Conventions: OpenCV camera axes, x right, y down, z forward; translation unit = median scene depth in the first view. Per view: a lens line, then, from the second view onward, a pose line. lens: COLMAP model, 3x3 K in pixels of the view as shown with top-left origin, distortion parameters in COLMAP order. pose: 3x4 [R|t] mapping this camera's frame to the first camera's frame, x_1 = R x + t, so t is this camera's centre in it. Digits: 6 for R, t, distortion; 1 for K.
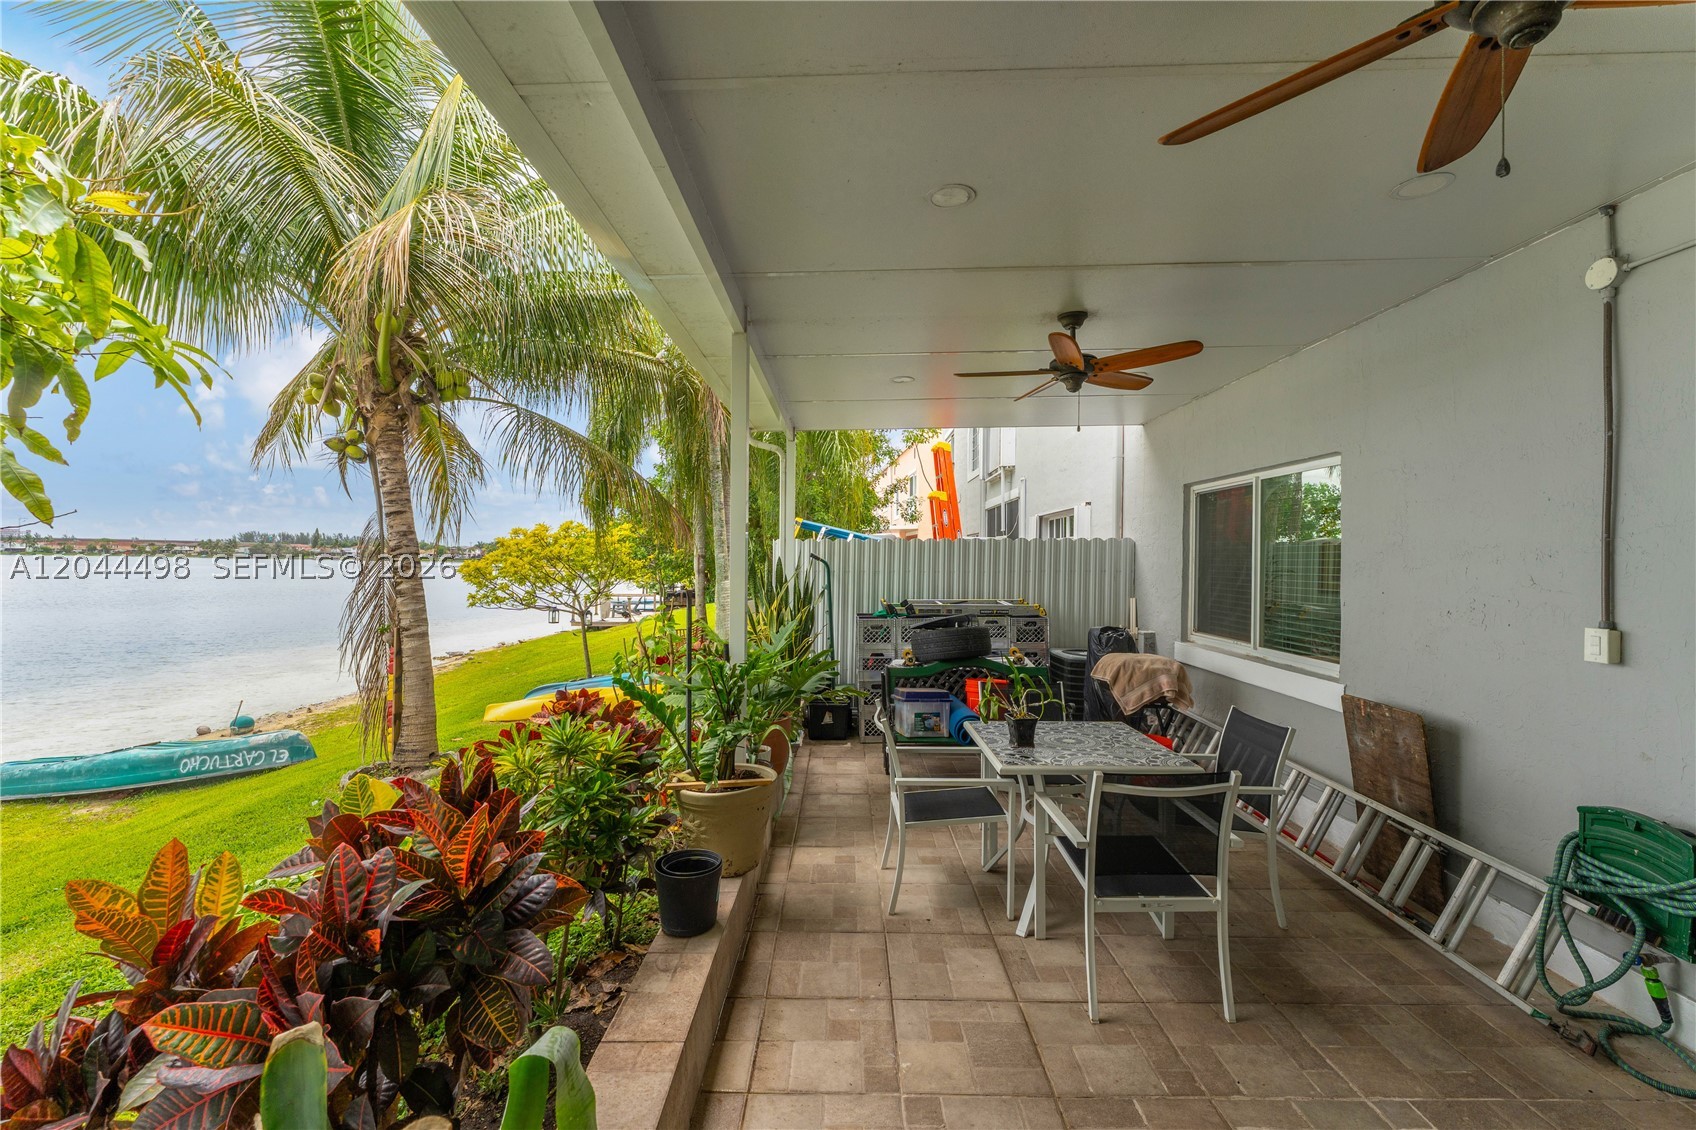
lens RADIAL K [[695.8, 0, 862.9], [0, 695.8, 557.2], [0, 0, 1]] dist [-0.002305, 0.000181]
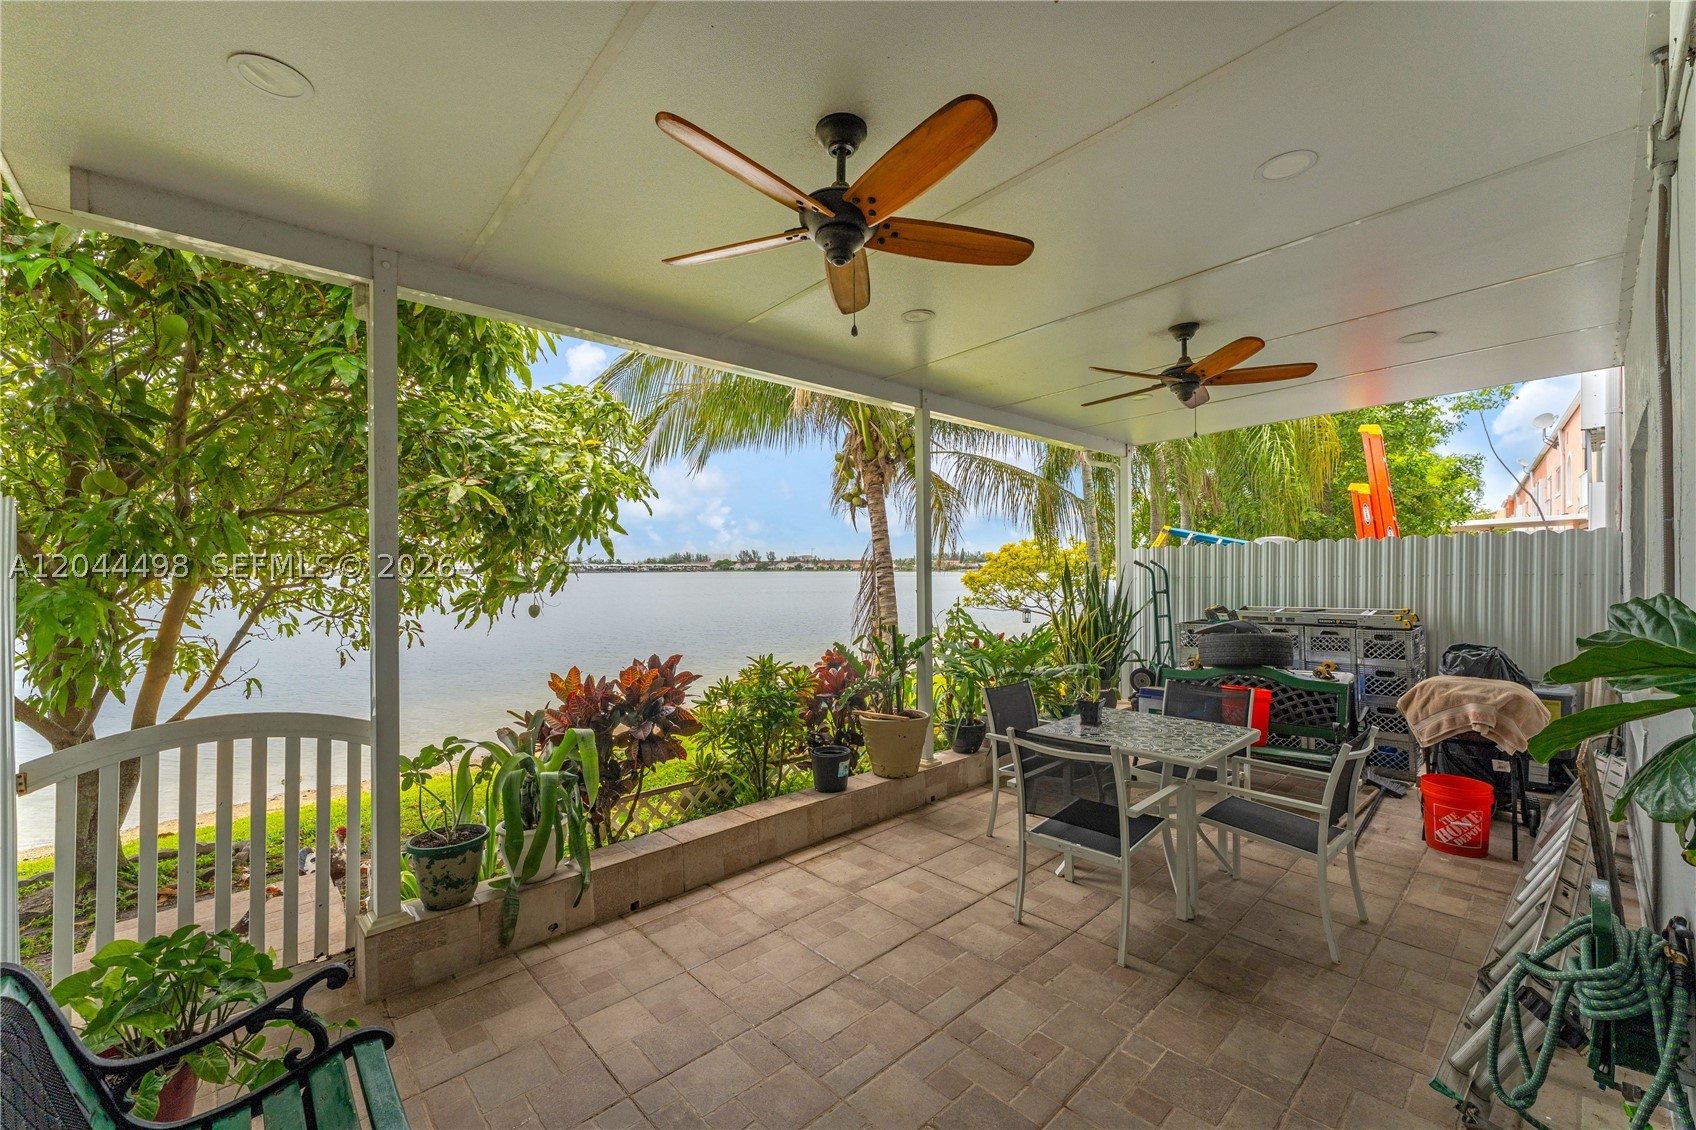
lens RADIAL K [[695.8, 0, 874.5], [0, 695.8, 568.6], [0, 0, 1]] dist [-0.002305, 0.000181]
pose [[0.694216, -0.017233, -0.719561, 0.400773], [0.019903, 0.999791, -0.004743, 0.003986], [0.719492, -0.011029, 0.694413, -0.030620]]
